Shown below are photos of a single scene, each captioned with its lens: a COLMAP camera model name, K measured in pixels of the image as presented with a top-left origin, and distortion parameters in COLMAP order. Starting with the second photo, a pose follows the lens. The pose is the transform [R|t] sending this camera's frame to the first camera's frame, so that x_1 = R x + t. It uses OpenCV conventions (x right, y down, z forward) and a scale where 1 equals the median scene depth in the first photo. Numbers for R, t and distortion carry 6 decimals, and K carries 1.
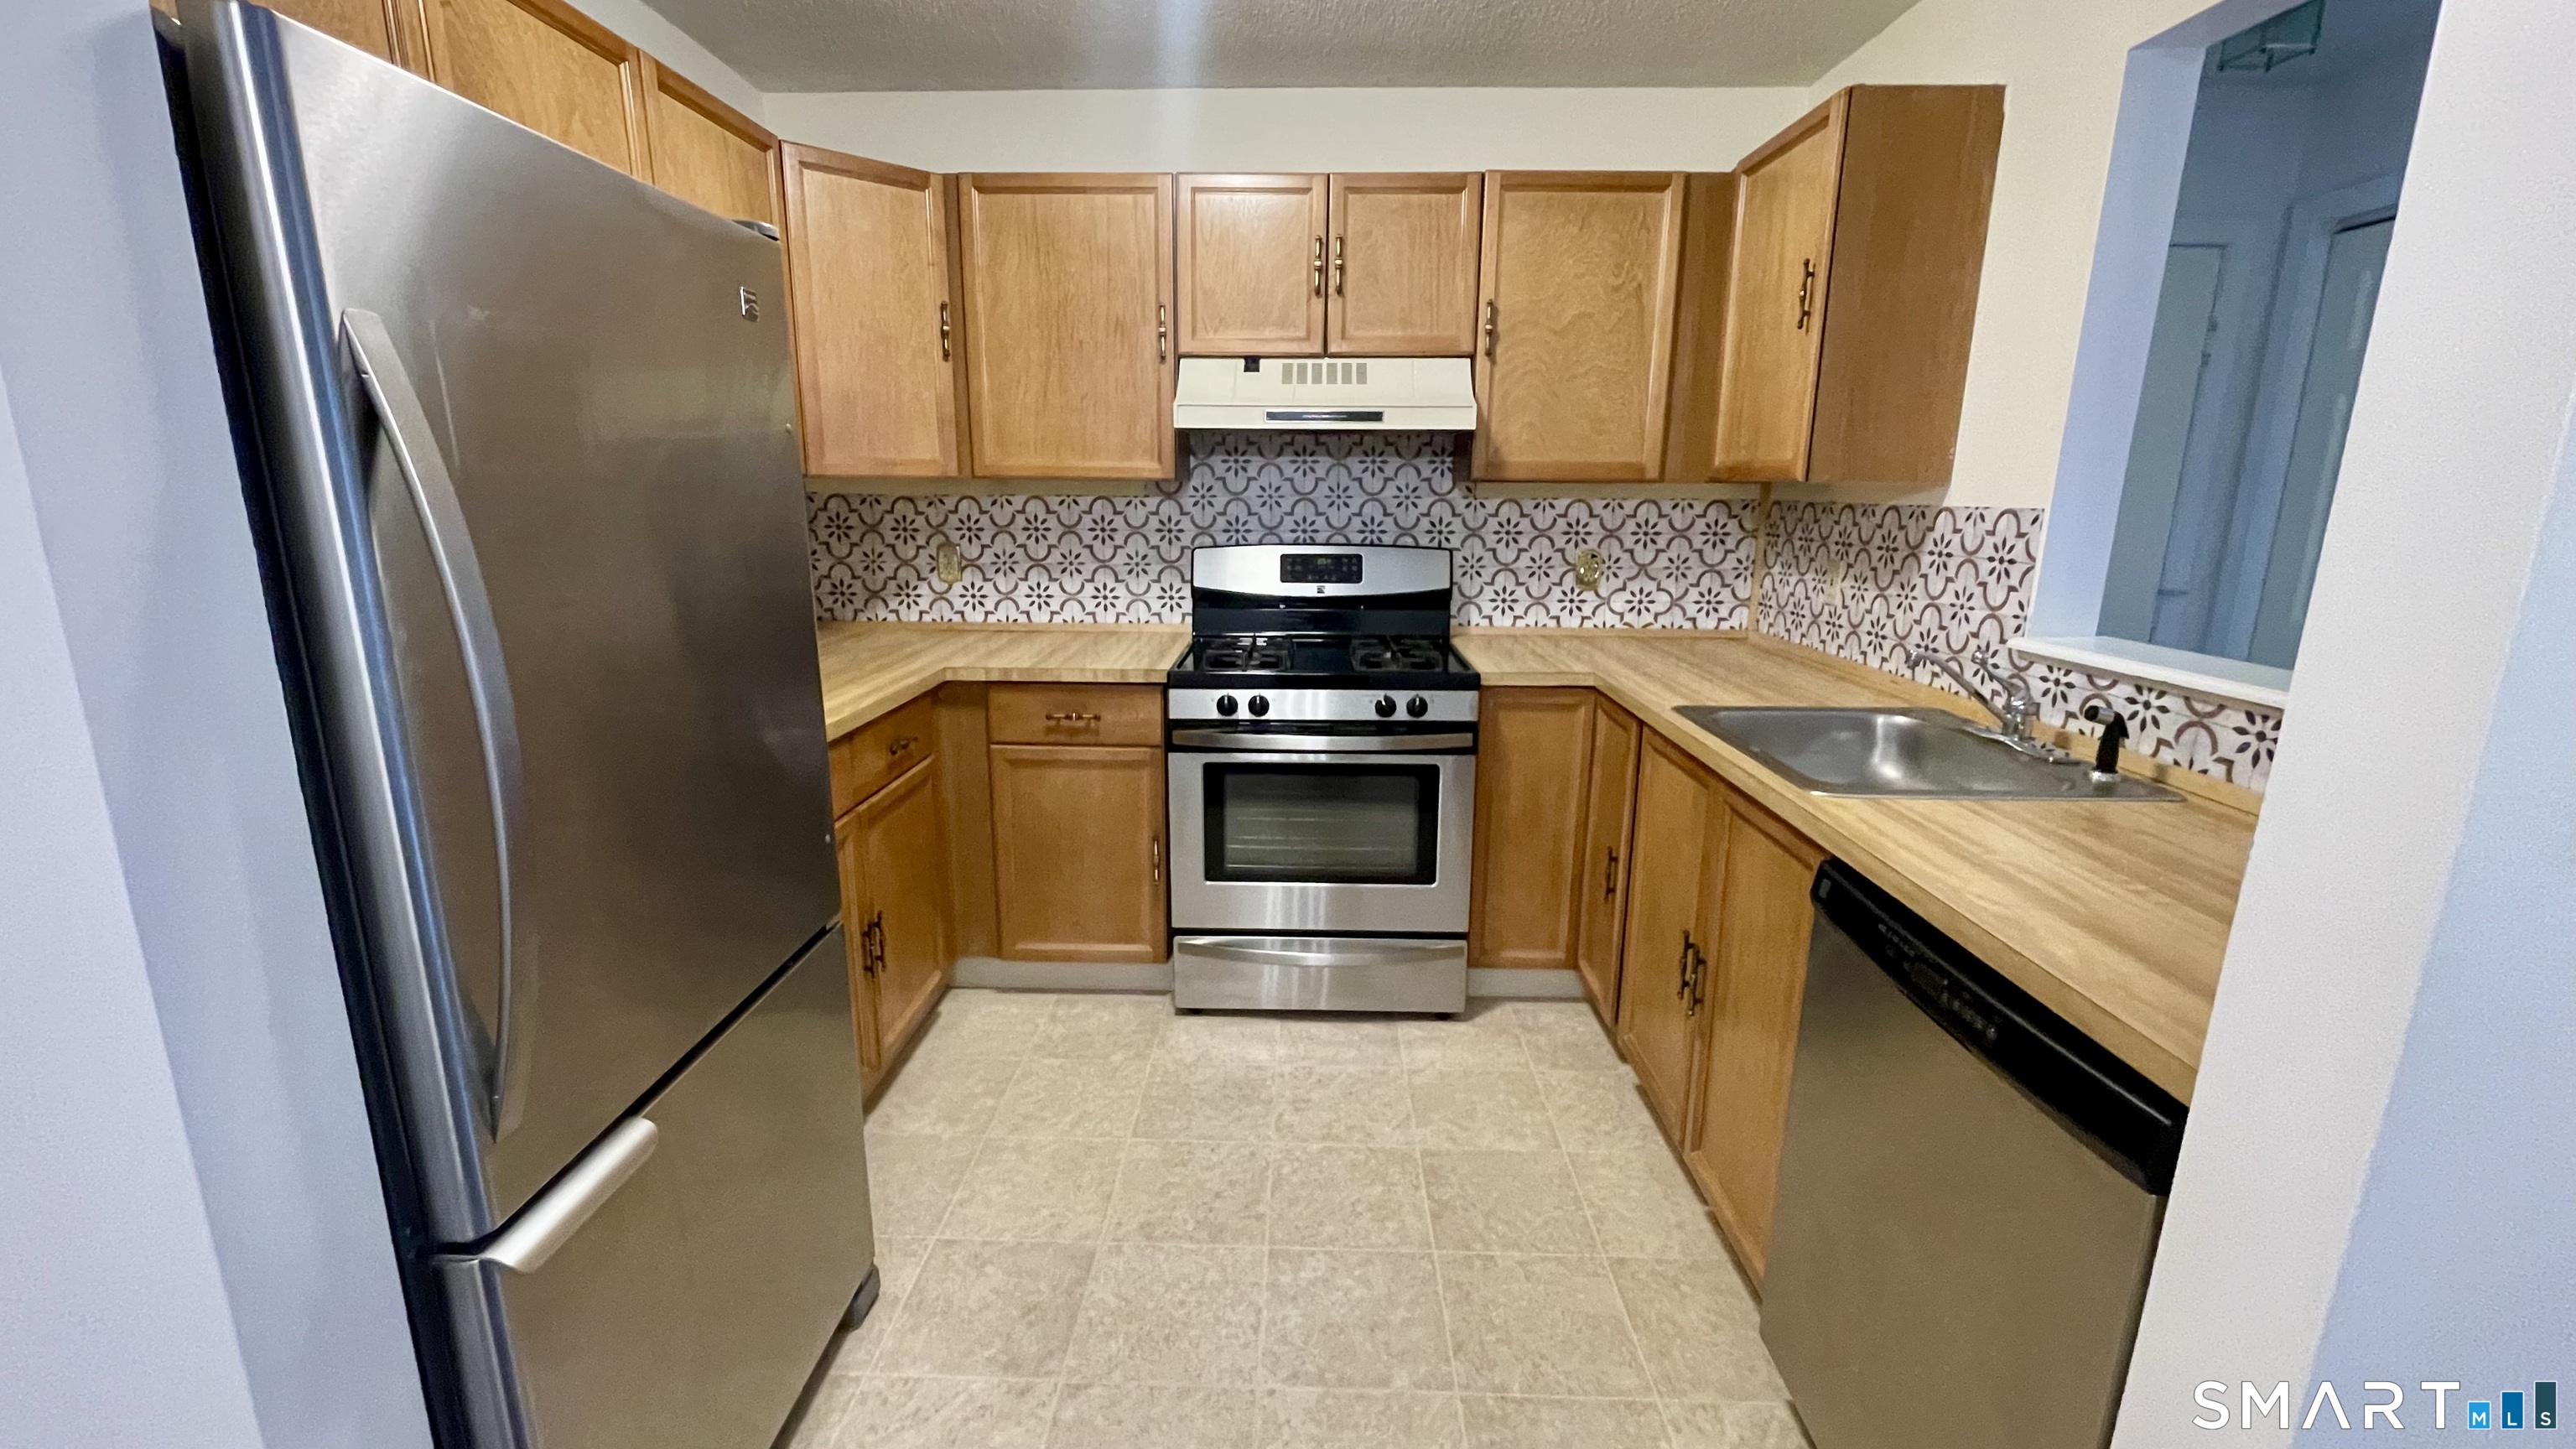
lens RADIAL K [[1045.3, 0, 1287.8], [0, 1045.3, 722.5], [0, 0, 1]] dist [-0.006229, 0.001053]
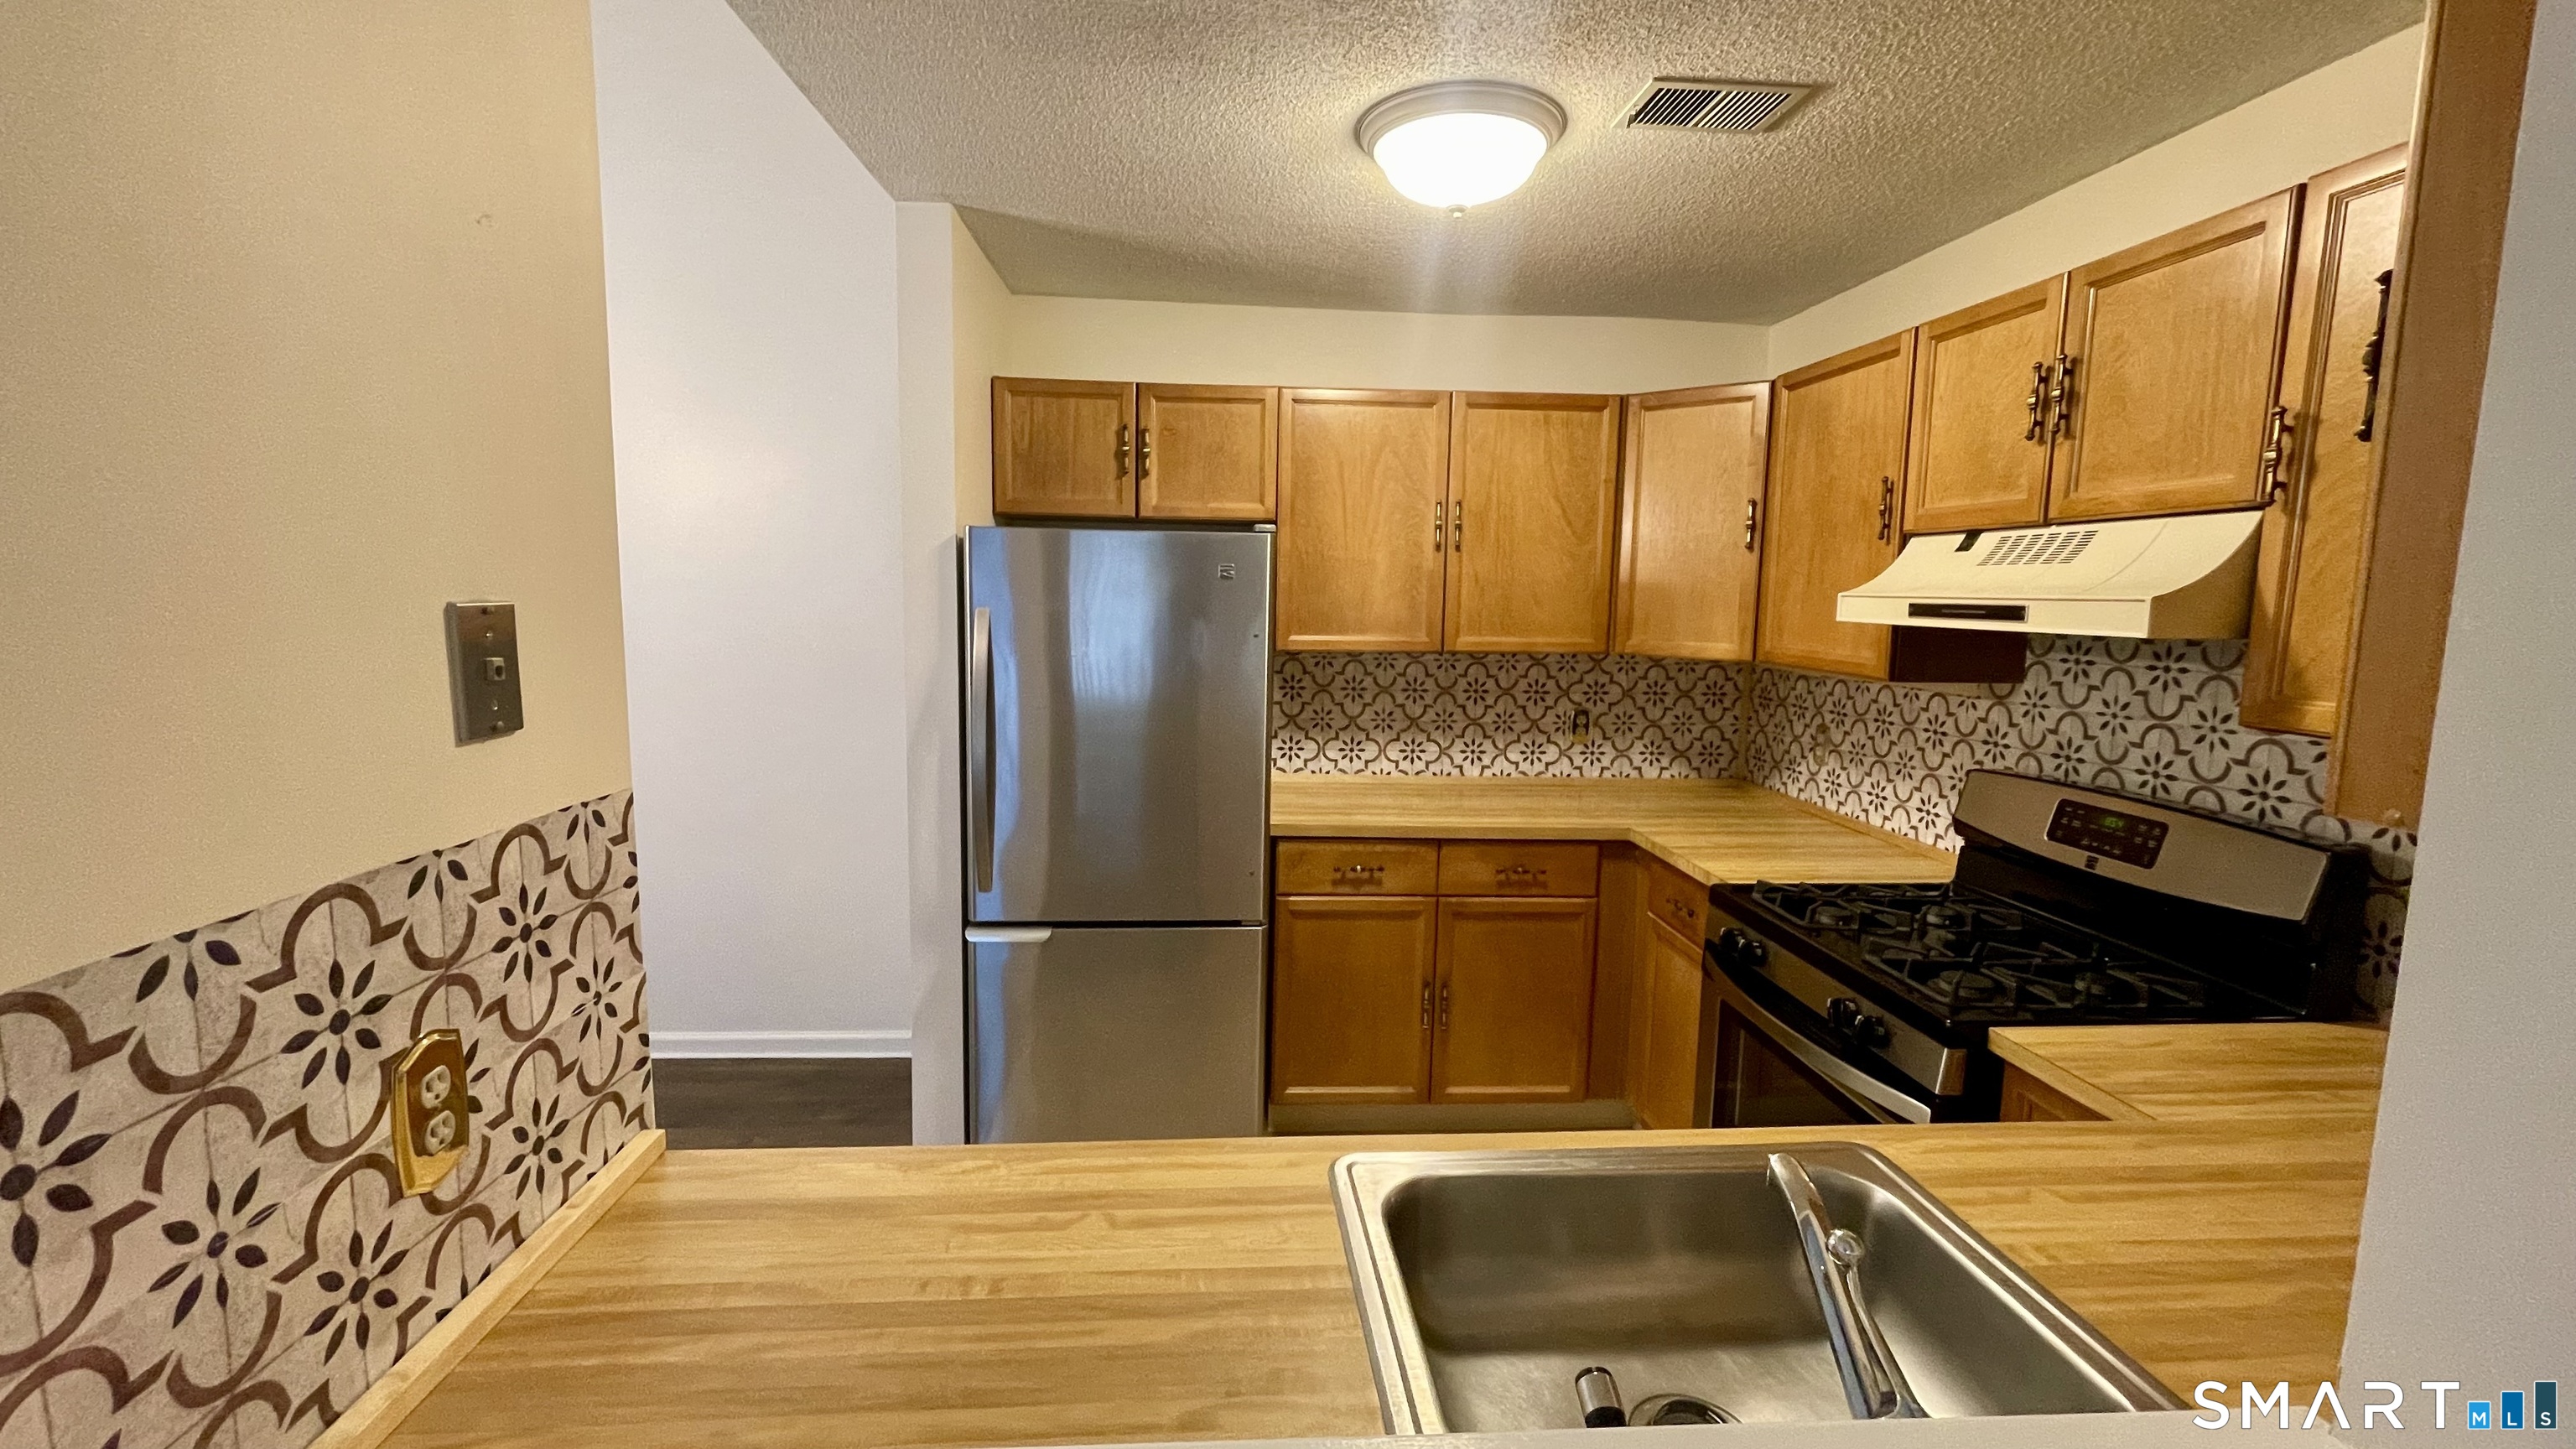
lens RADIAL K [[1045.3, 0, 1266.4], [0, 1045.3, 721.4], [0, 0, 1]] dist [-0.006229, 0.001053]
pose [[0.089197, 0.118650, -0.988922, 0.863404], [-0.240422, 0.966084, 0.094225, -0.209025], [0.966562, 0.229354, 0.114698, 0.571653]]
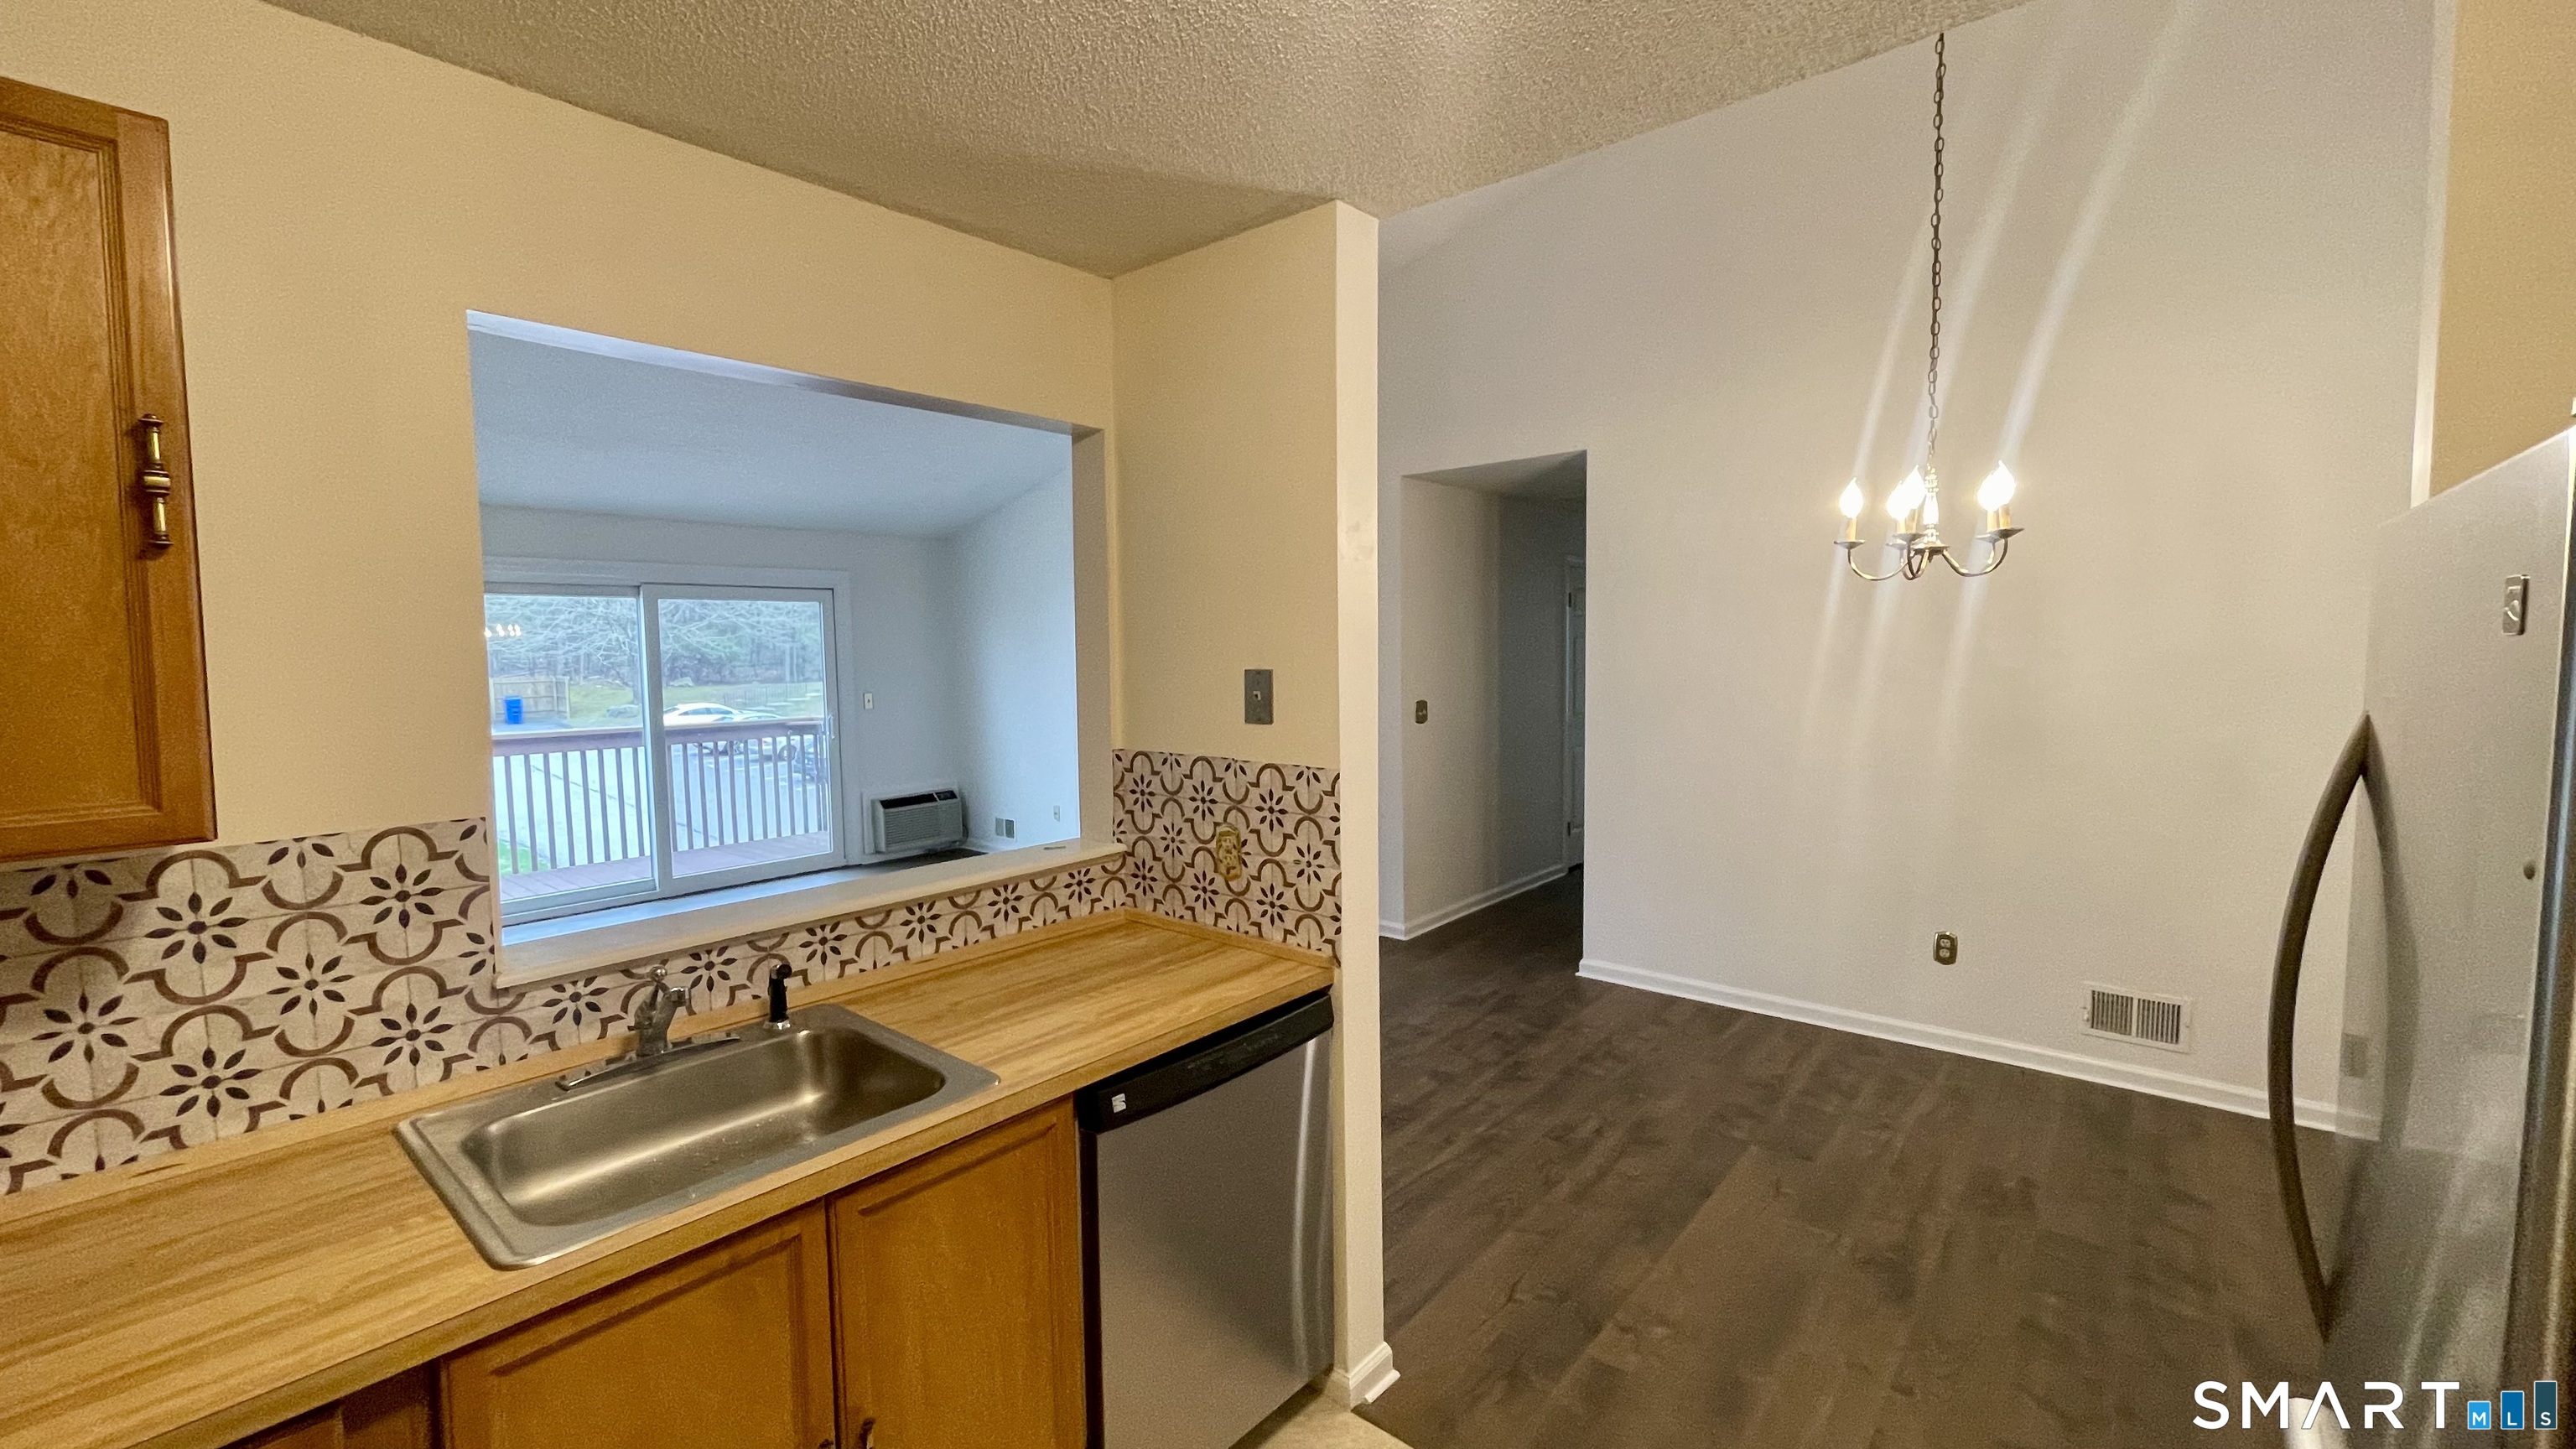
lens RADIAL K [[1045.3, 0, 1291.1], [0, 1045.3, 728.3], [0, 0, 1]] dist [-0.006229, 0.001053]
pose [[-0.779794, -0.046704, 0.624291, -0.237817], [0.147489, 0.955438, 0.255705, -0.342204], [-0.608414, 0.291474, -0.738157, 1.061124]]
